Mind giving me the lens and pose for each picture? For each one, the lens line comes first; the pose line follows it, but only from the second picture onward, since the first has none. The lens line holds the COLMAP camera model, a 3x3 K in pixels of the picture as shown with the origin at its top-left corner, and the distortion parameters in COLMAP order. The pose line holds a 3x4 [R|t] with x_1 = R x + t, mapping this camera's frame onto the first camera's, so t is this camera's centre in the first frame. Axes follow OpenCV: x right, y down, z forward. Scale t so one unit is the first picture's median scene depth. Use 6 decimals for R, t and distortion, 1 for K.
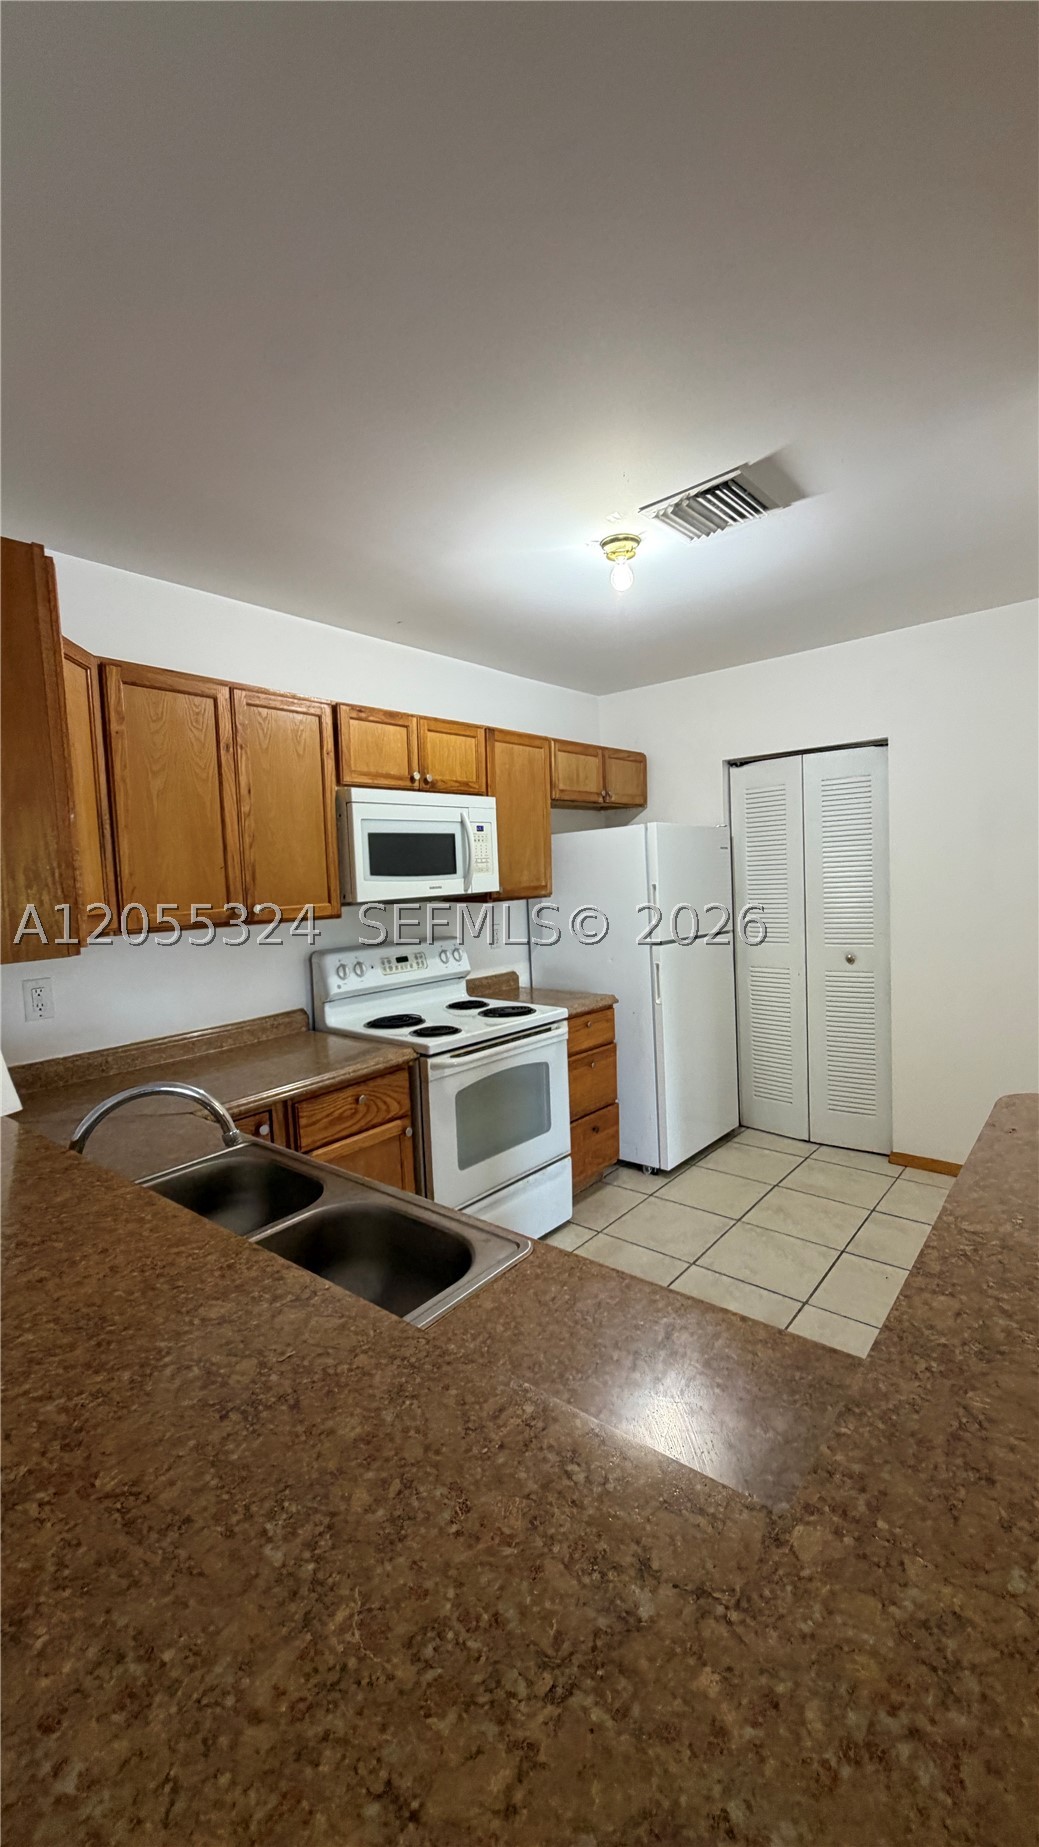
lens RADIAL K [[733.7, 0, 517.8], [0, 733.7, 925.7], [0, 0, 1]] dist [-0.001458, 0.000784]
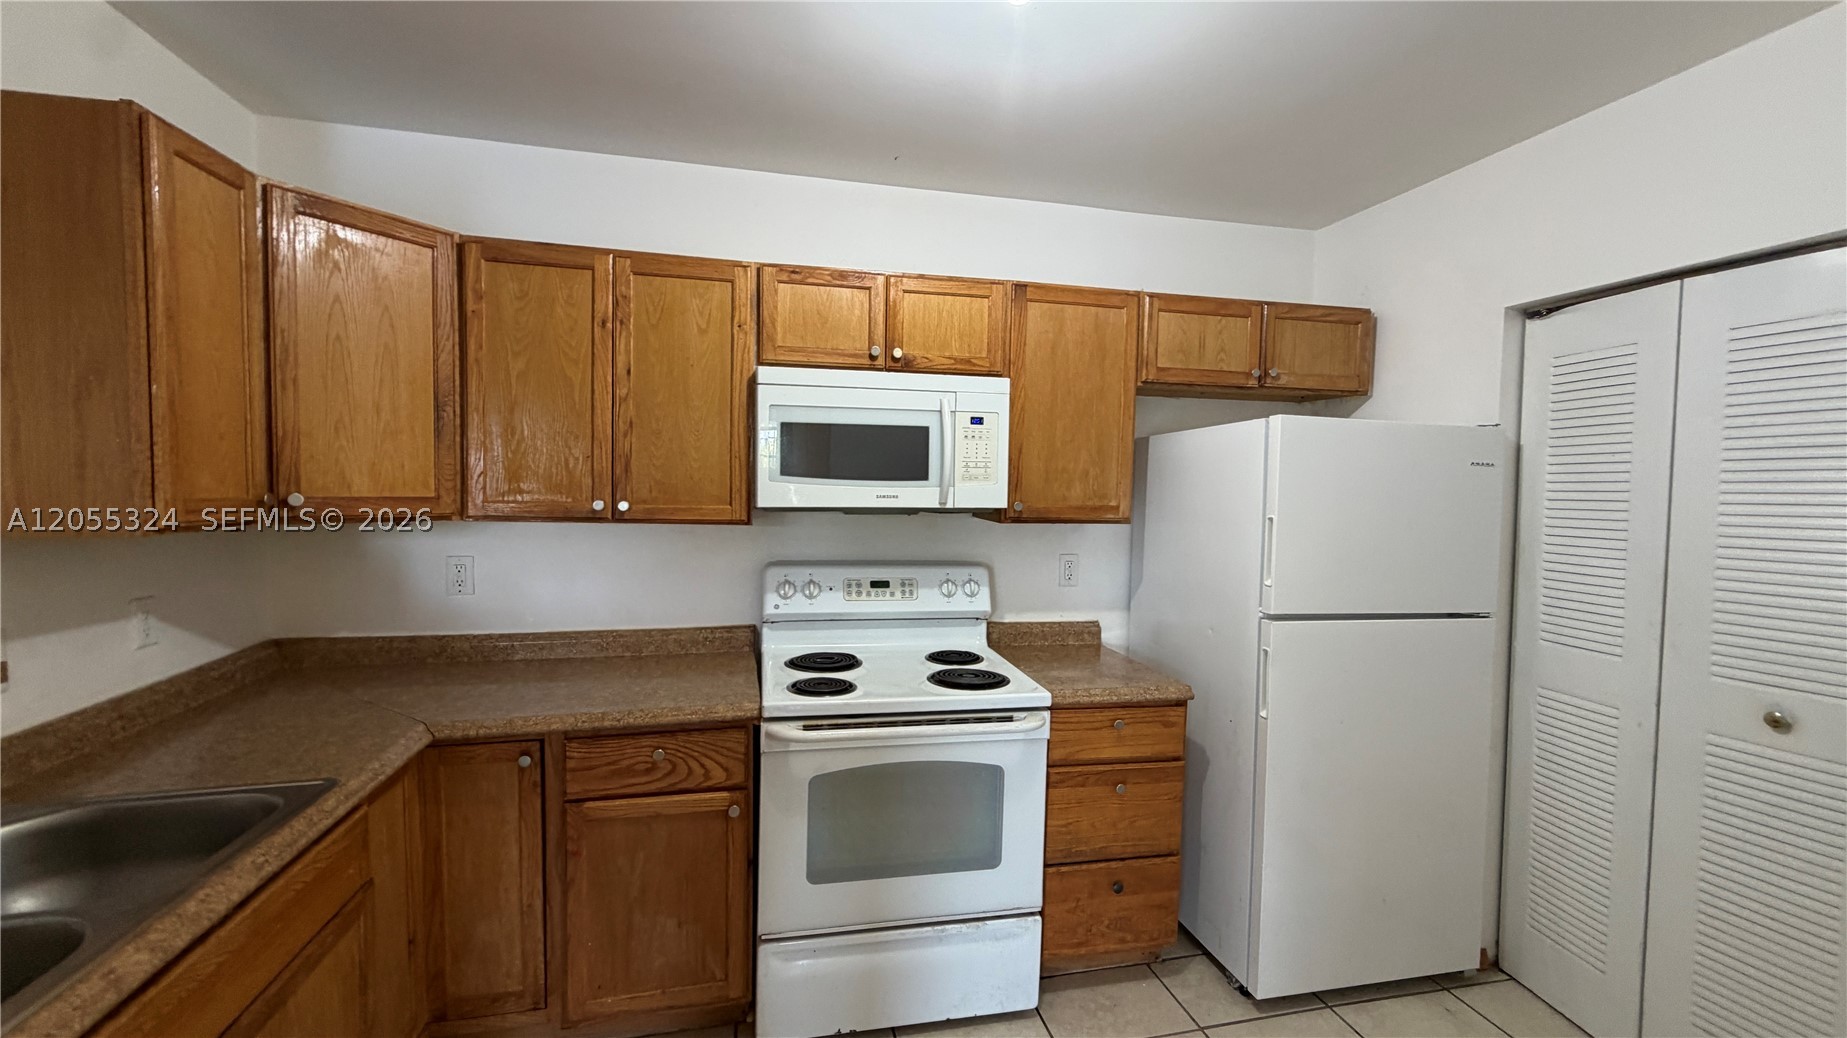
lens RADIAL K [[732.5, 0, 919.0], [0, 732.5, 516.0], [0, 0, 1]] dist [-0.002140, 0.000452]
pose [[0.801323, 0.083165, -0.592423, 0.350263], [-0.095397, 0.995382, 0.010698, -0.041776], [0.590577, 0.047943, 0.805556, 0.393466]]
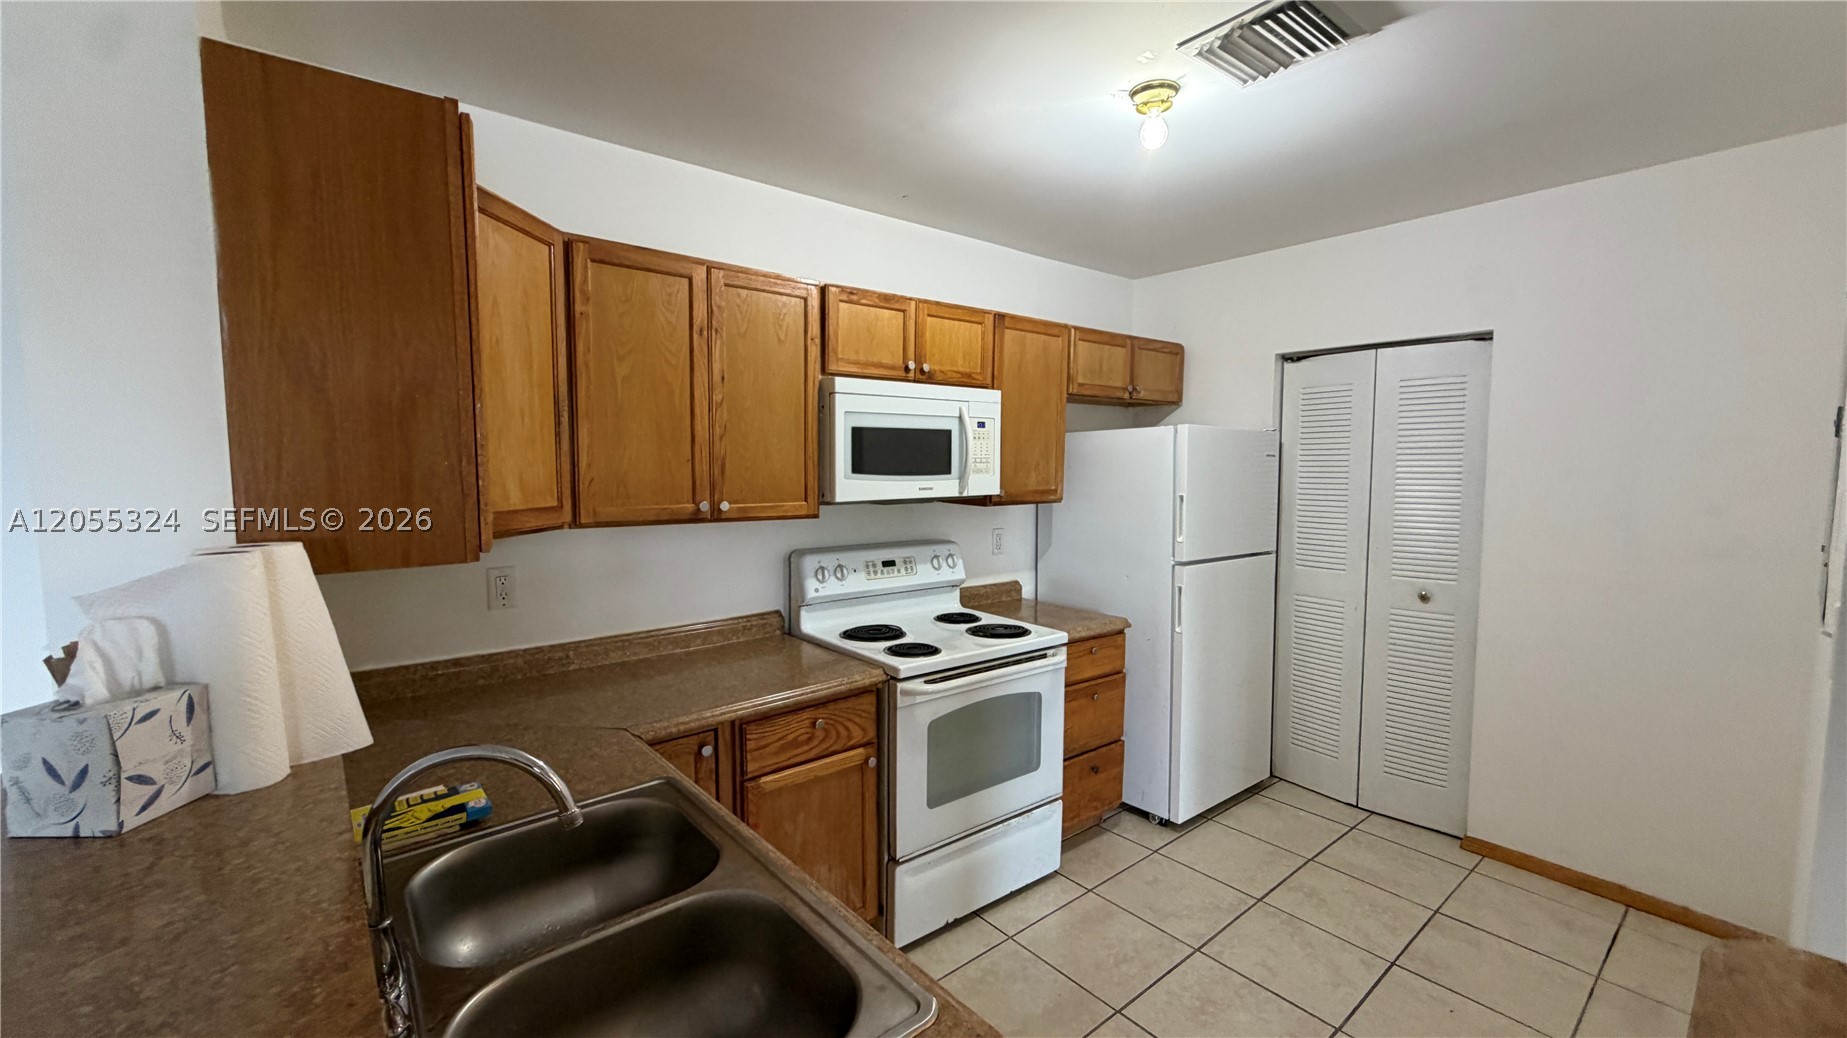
lens RADIAL K [[732.5, 0, 919.0], [0, 732.5, 516.0], [0, 0, 1]] dist [-0.002140, 0.000452]
pose [[0.982659, 0.057493, -0.176284, 0.039428], [-0.056741, 0.998346, 0.009305, -0.025508], [0.176527, 0.000859, 0.984295, 0.103535]]
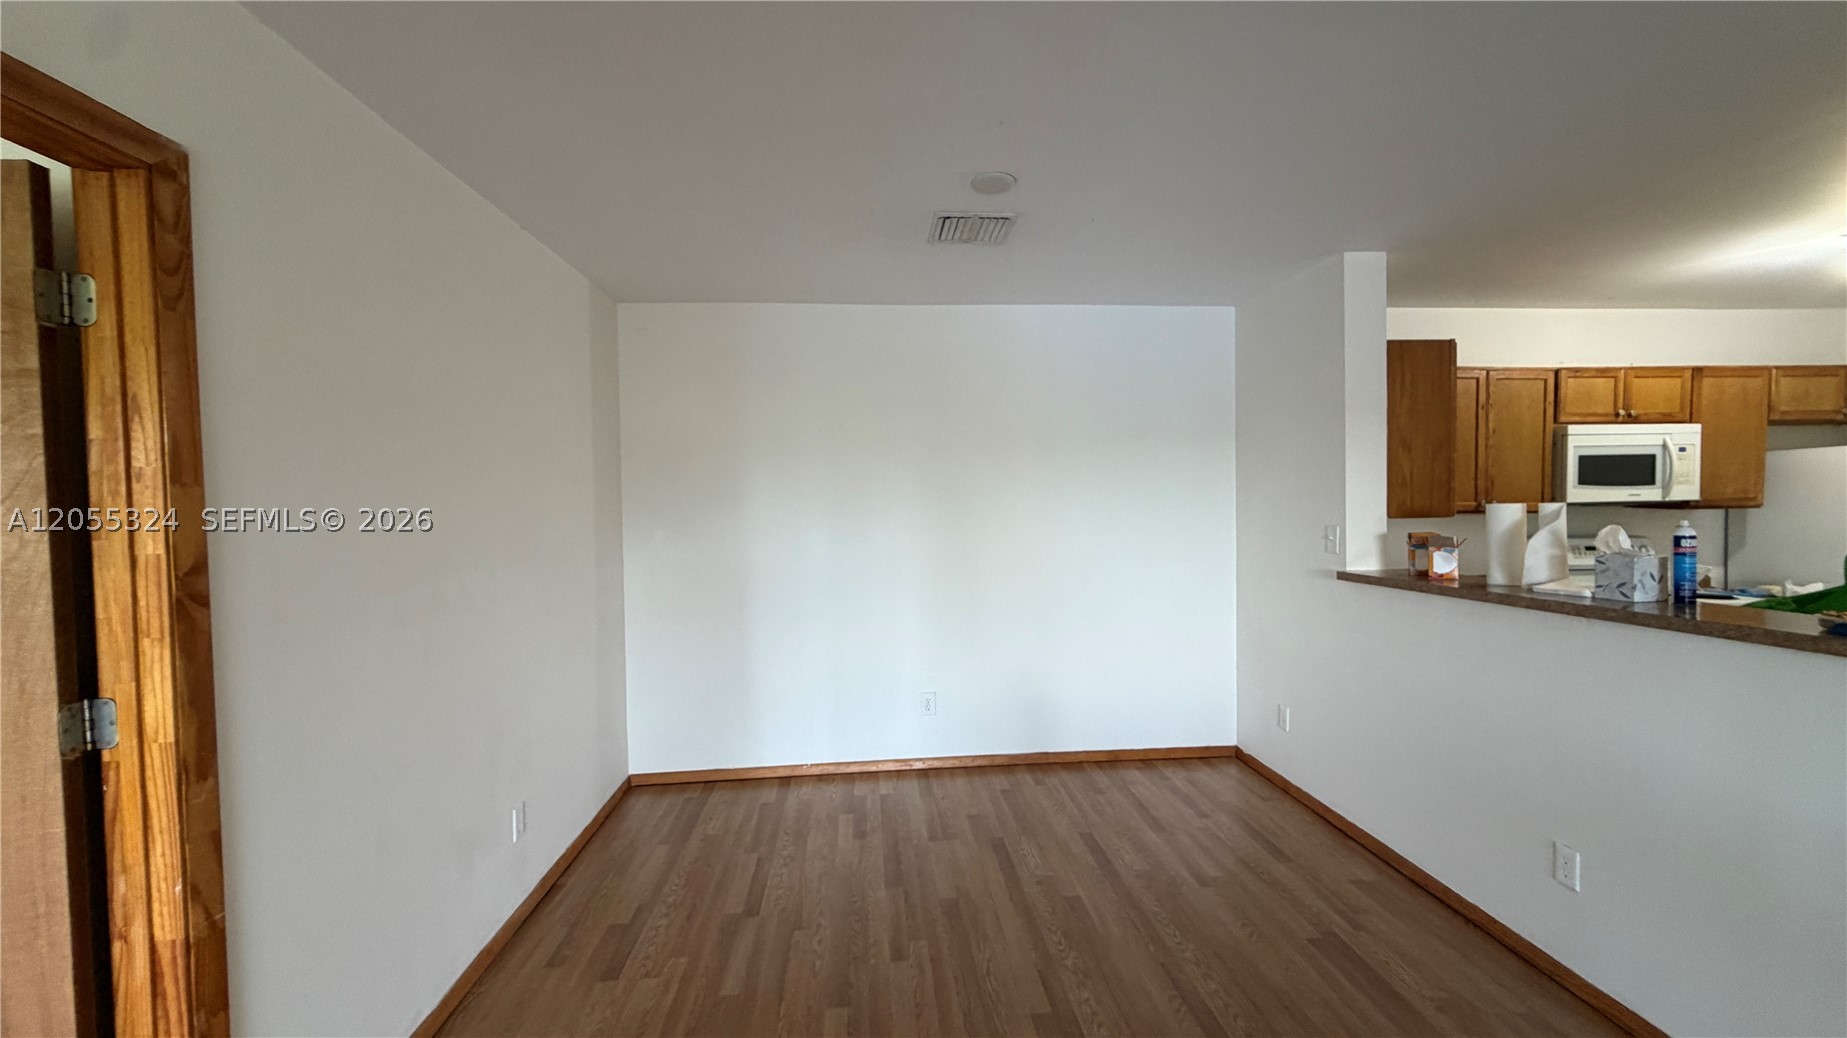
lens RADIAL K [[732.5, 0, 919.0], [0, 732.5, 516.0], [0, 0, 1]] dist [-0.002140, 0.000452]
pose [[0.702056, 0.053212, -0.710130, -0.075850], [-0.069029, 0.997593, 0.006508, 0.064333], [0.708768, 0.044451, 0.704040, -0.820415]]
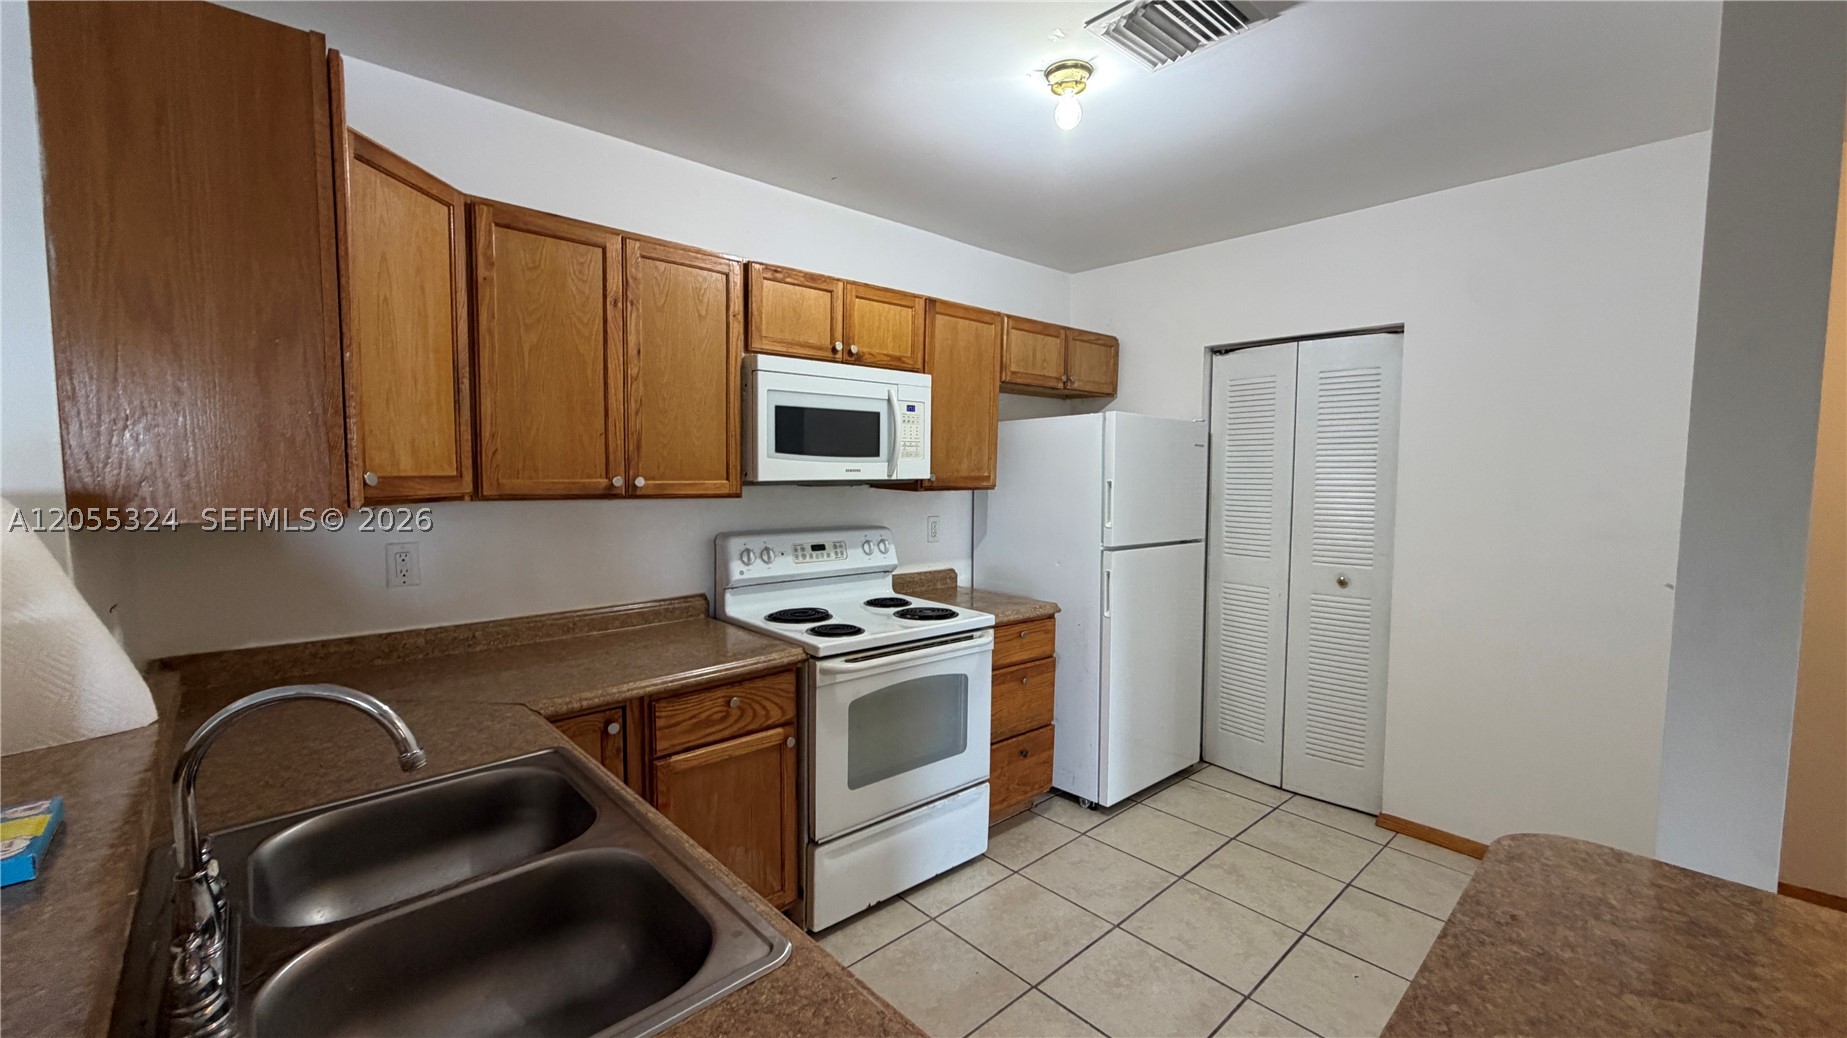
lens RADIAL K [[732.5, 0, 919.0], [0, 732.5, 516.0], [0, 0, 1]] dist [-0.002140, 0.000452]
pose [[0.990395, 0.059992, -0.124575, 0.080461], [-0.060541, 0.998165, -0.000623, -0.000743], [0.124309, 0.008159, 0.992210, 0.112242]]
